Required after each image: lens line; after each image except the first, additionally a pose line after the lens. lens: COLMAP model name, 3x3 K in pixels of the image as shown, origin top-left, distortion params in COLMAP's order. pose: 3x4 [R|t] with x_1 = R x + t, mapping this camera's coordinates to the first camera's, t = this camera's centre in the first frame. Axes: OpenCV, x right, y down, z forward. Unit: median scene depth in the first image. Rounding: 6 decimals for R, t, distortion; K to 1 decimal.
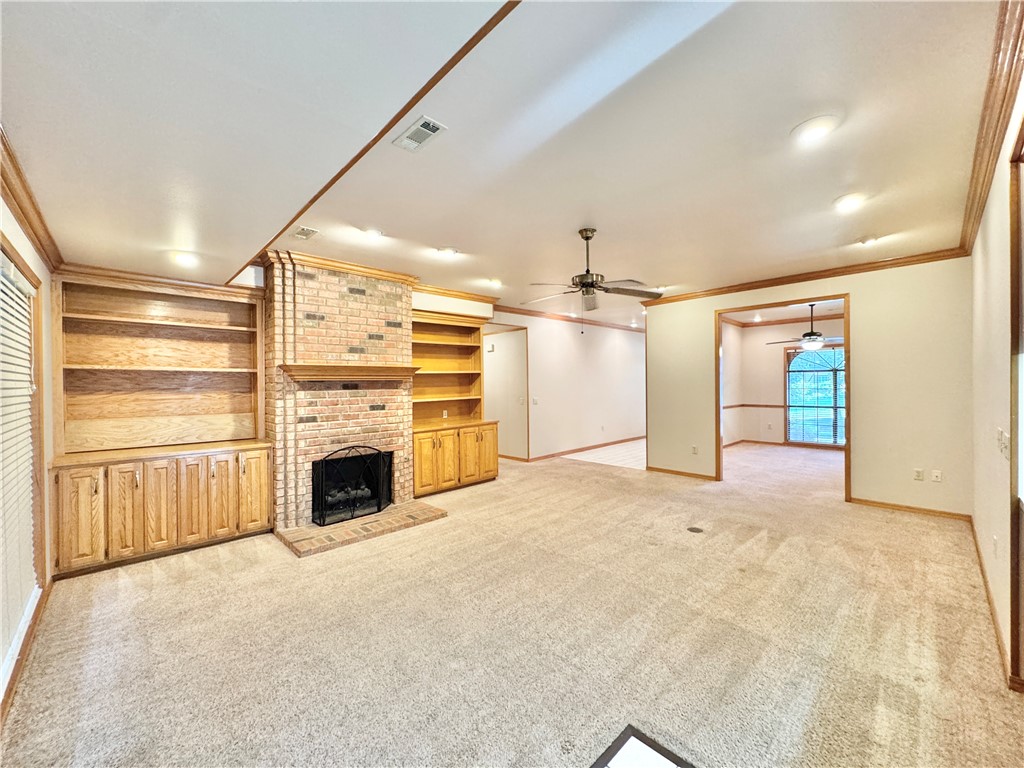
lens RADIAL K [[410.0, 0, 512.0], [0, 410.0, 384.0], [0, 0, 1]] dist [0.000742, 0.000231]
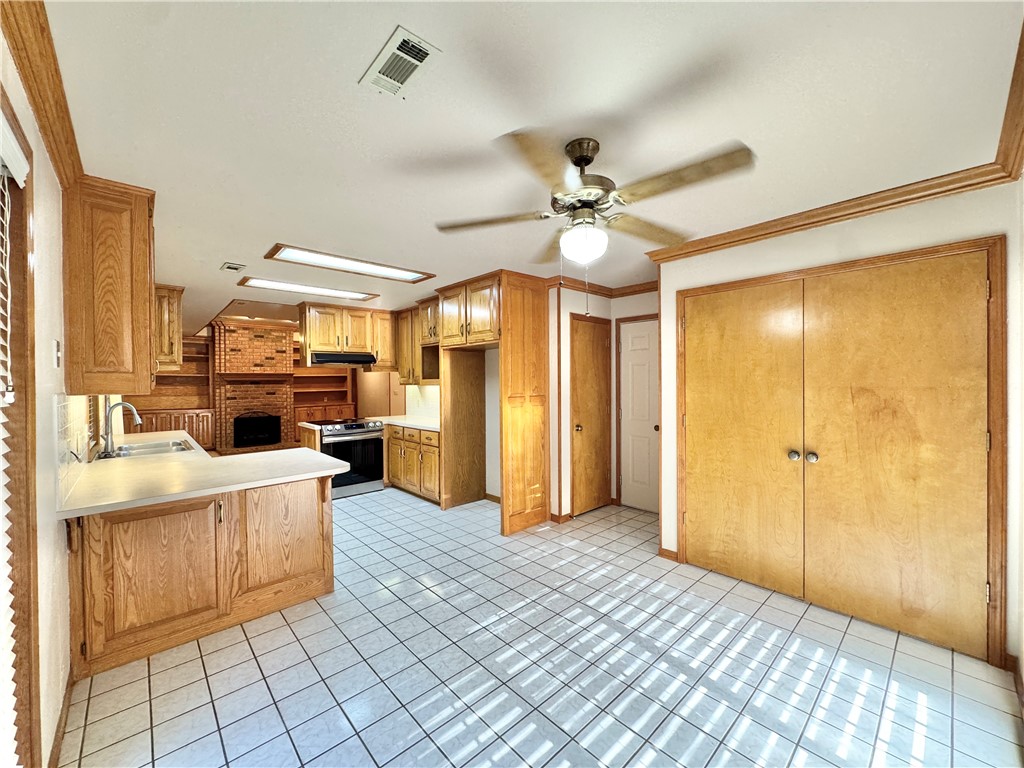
lens RADIAL K [[410.0, 0, 512.0], [0, 410.0, 384.0], [0, 0, 1]] dist [0.000742, 0.000231]
pose [[0.999779, 0.000332, -0.021003, 1.002721], [-0.000320, 1.000000, 0.000591, 0.009982], [0.021003, -0.000584, 0.999779, -1.100651]]
